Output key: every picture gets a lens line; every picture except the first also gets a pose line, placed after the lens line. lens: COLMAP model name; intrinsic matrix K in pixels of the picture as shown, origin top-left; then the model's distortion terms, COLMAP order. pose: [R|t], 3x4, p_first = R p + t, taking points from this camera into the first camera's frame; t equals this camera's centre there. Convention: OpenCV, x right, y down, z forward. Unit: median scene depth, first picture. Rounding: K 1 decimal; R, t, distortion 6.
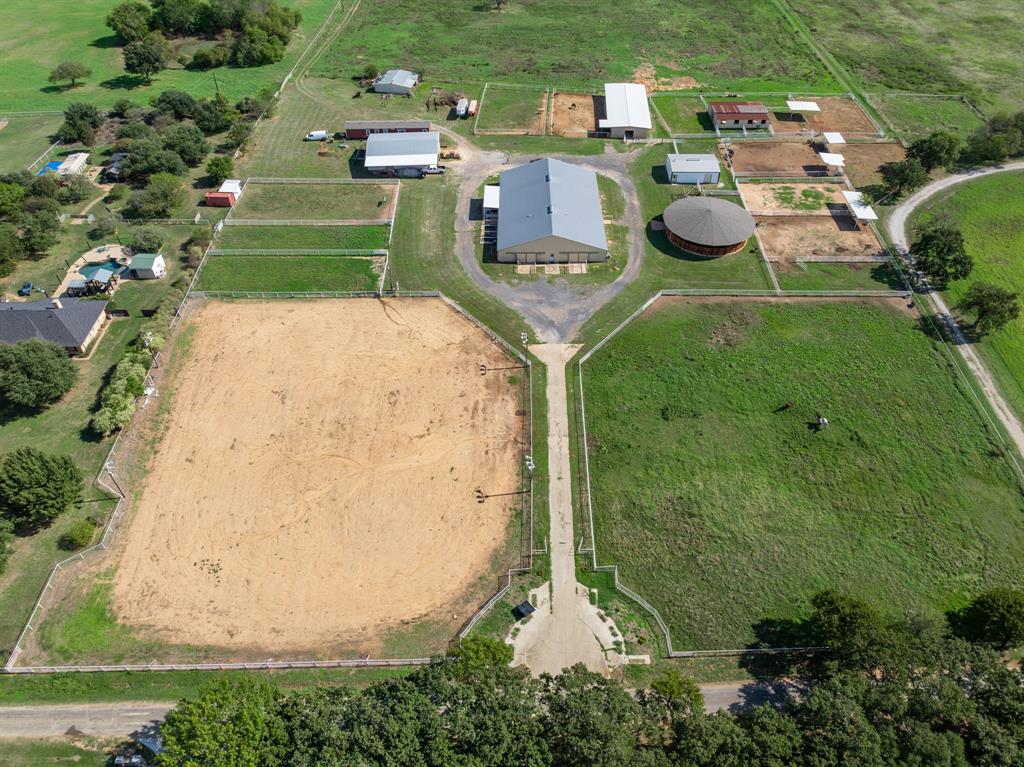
lens RADIAL K [[718.2, 0, 513.7], [0, 718.2, 381.1], [0, 0, 1]] dist [-0.039541, 0.026779]
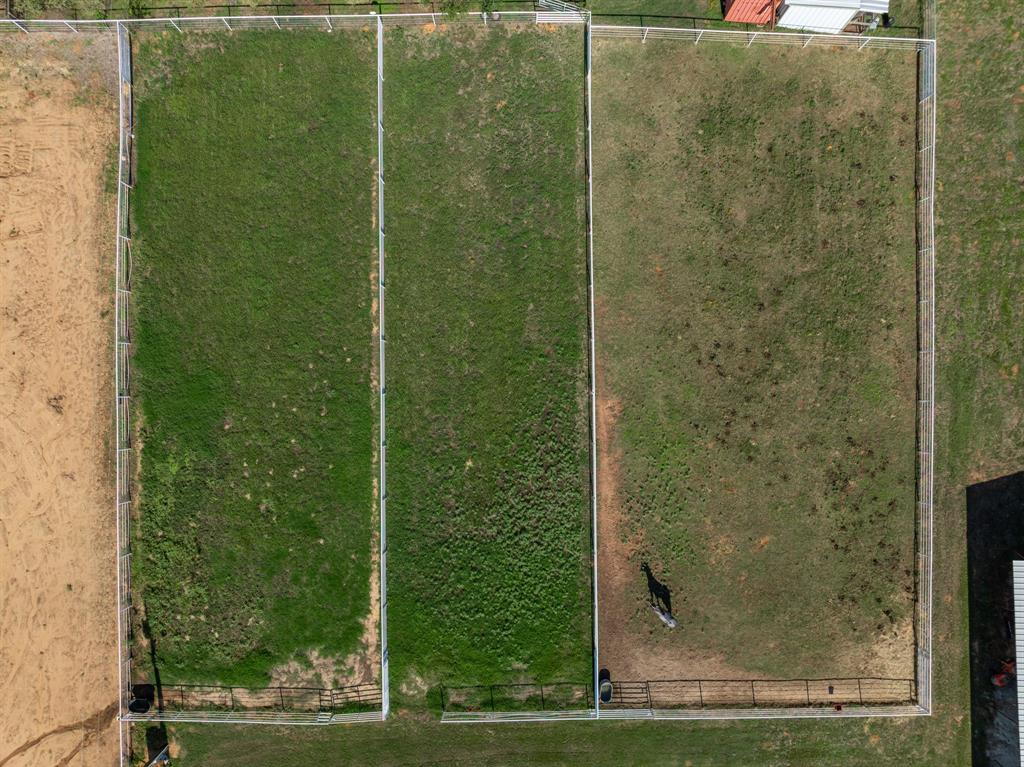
lens RADIAL K [[718.2, 0, 513.7], [0, 718.2, 381.1], [0, 0, 1]] dist [-0.039541, 0.026779]
pose [[-0.016854, 0.999519, -0.026045, -0.283776], [-0.705165, 0.006584, 0.709012, -0.385687], [0.708843, 0.030316, 0.704715, 0.833071]]
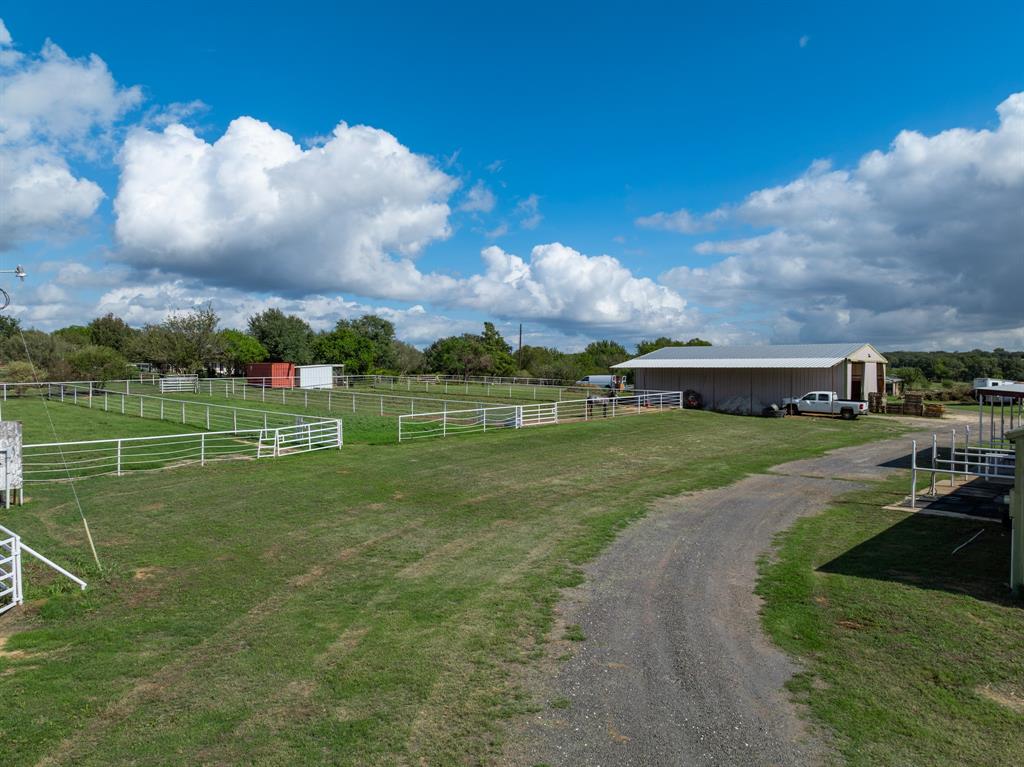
lens RADIAL K [[718.2, 0, 513.7], [0, 718.2, 381.1], [0, 0, 1]] dist [-0.039541, 0.026779]
pose [[0.734138, 0.020289, -0.678697, -0.009586], [-0.480564, 0.721670, -0.498247, -0.114160], [0.479687, 0.691939, 0.539556, 0.890138]]
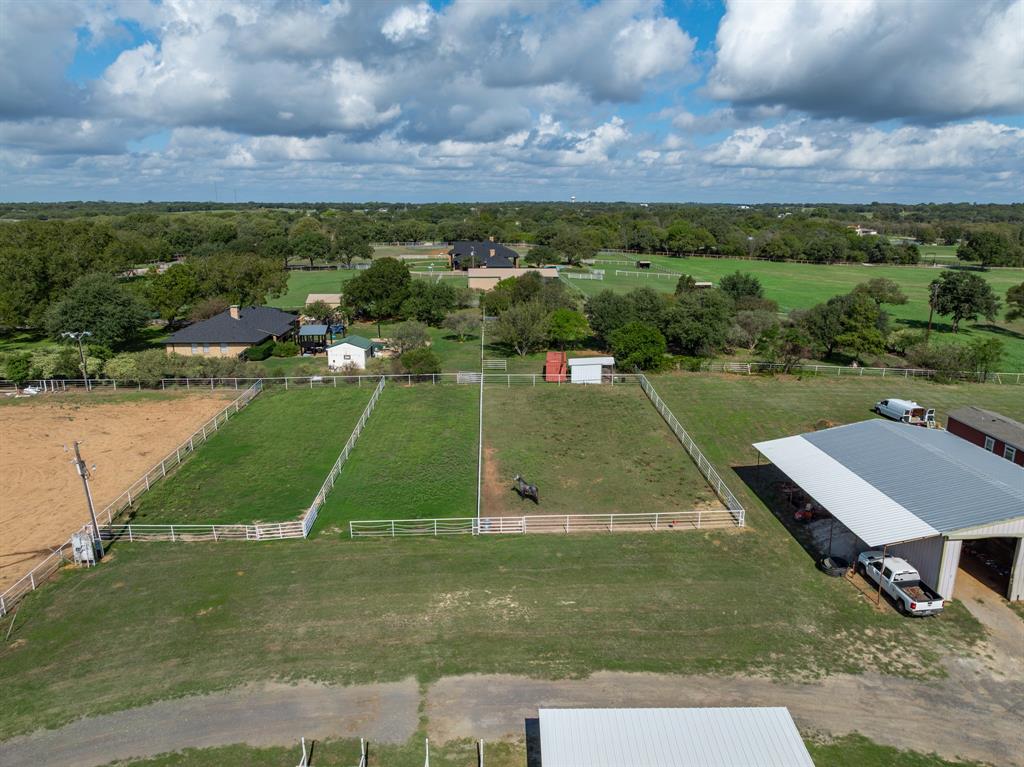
lens RADIAL K [[718.2, 0, 513.7], [0, 718.2, 381.1], [0, 0, 1]] dist [-0.039541, 0.026779]
pose [[0.007973, 0.242275, -0.970175, 0.107200], [-0.703876, 0.690498, 0.166649, -0.333174], [0.710279, 0.681554, 0.176037, 0.947189]]
